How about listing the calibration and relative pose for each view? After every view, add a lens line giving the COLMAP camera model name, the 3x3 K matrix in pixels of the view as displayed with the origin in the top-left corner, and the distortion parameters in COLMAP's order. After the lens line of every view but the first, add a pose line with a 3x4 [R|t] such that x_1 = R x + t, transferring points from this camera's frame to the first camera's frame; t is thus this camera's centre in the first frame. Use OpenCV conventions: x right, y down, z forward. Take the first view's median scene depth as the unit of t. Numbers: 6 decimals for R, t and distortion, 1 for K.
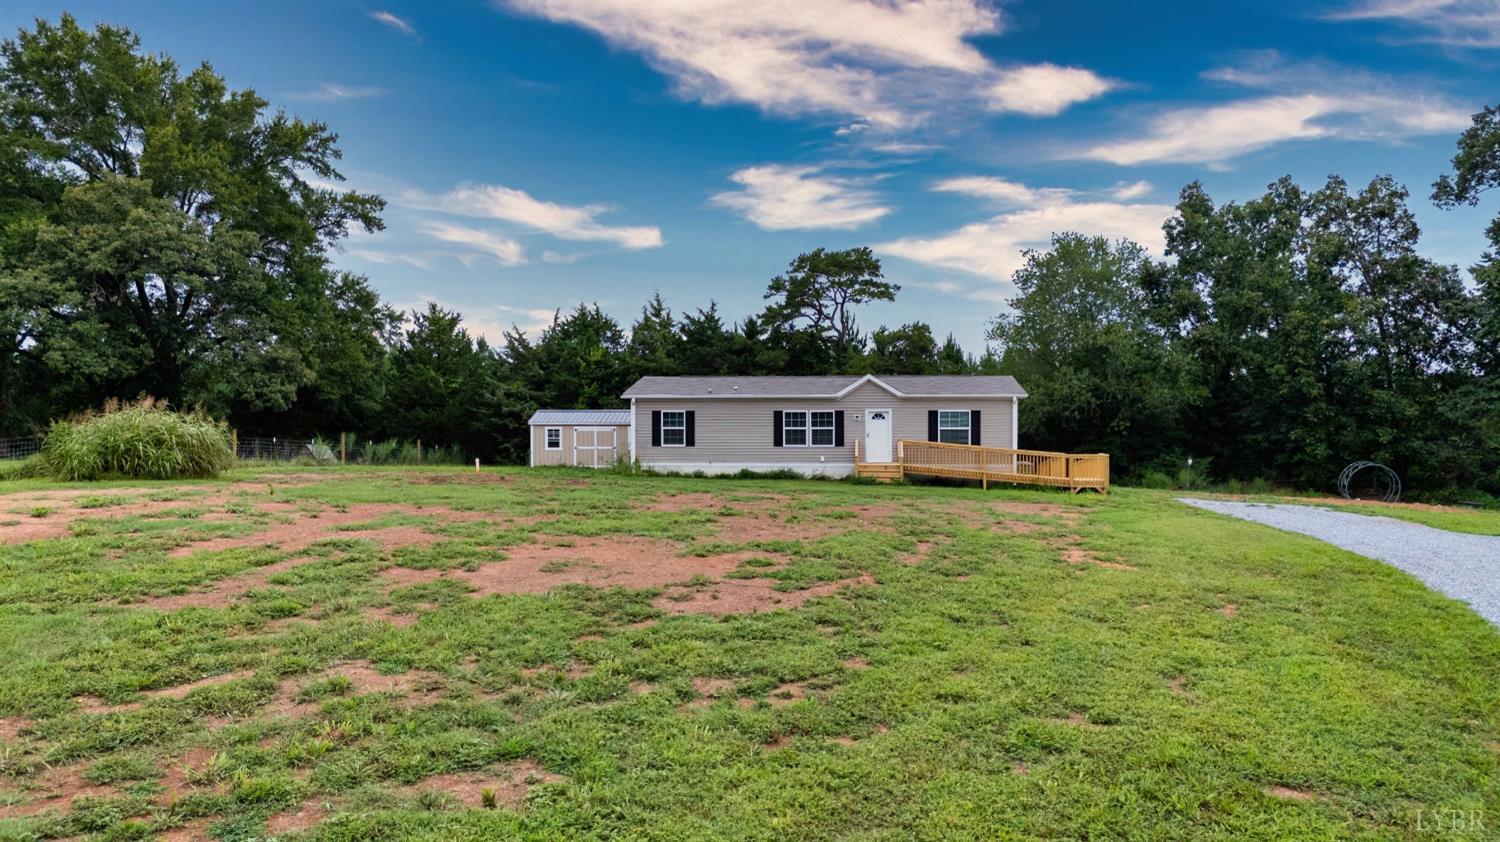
lens RADIAL K [[1100.5, 0, 750.0], [0, 1100.5, 421.0], [0, 0, 1]] dist [0.084418, -0.089074]
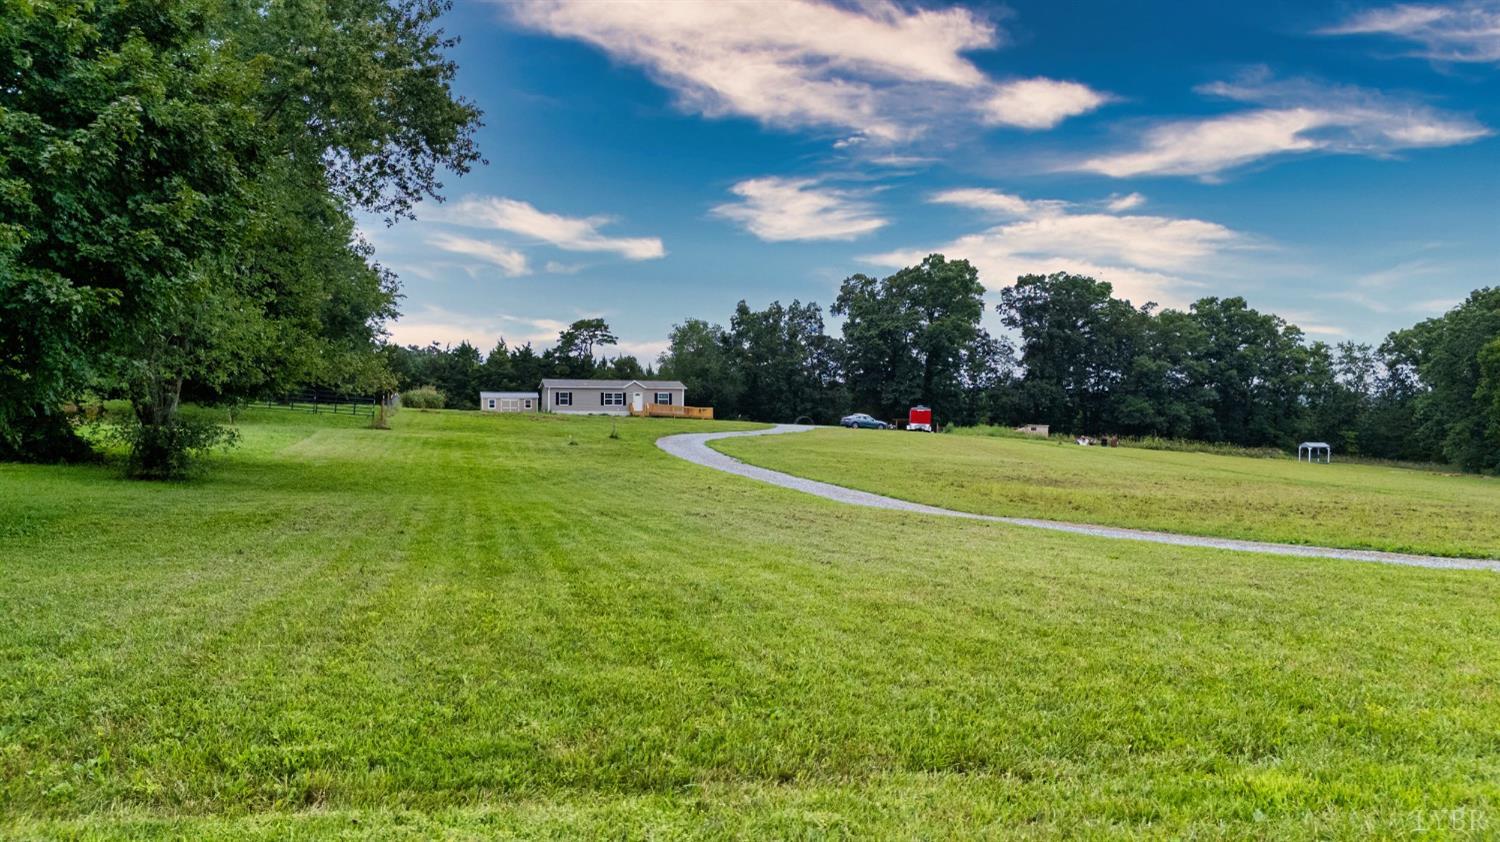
lens RADIAL K [[1100.5, 0, 750.0], [0, 1100.5, 421.0], [0, 0, 1]] dist [0.084418, -0.089074]
pose [[0.930795, 0.001406, 0.365540, -0.457696], [-0.003002, 0.999988, 0.003798, 0.036093], [-0.365530, -0.004633, 0.930788, -1.228627]]
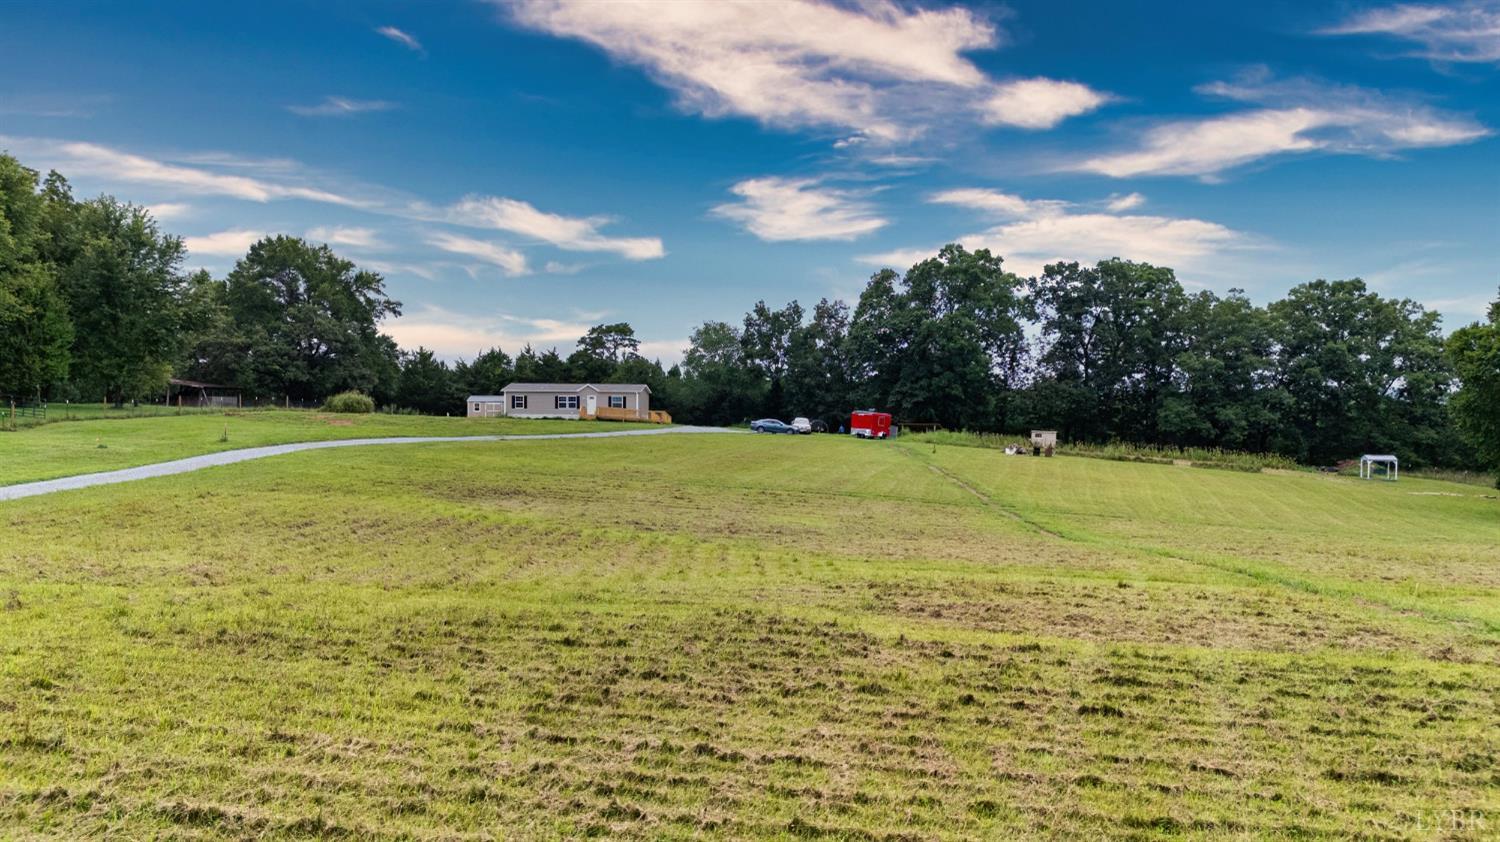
lens RADIAL K [[1100.5, 0, 750.0], [0, 1100.5, 421.0], [0, 0, 1]] dist [0.084418, -0.089074]
pose [[0.998397, 0.006651, 0.056214, 0.257596], [-0.006868, 0.999970, 0.003662, 0.029187], [-0.056188, -0.004042, 0.998412, -1.324113]]
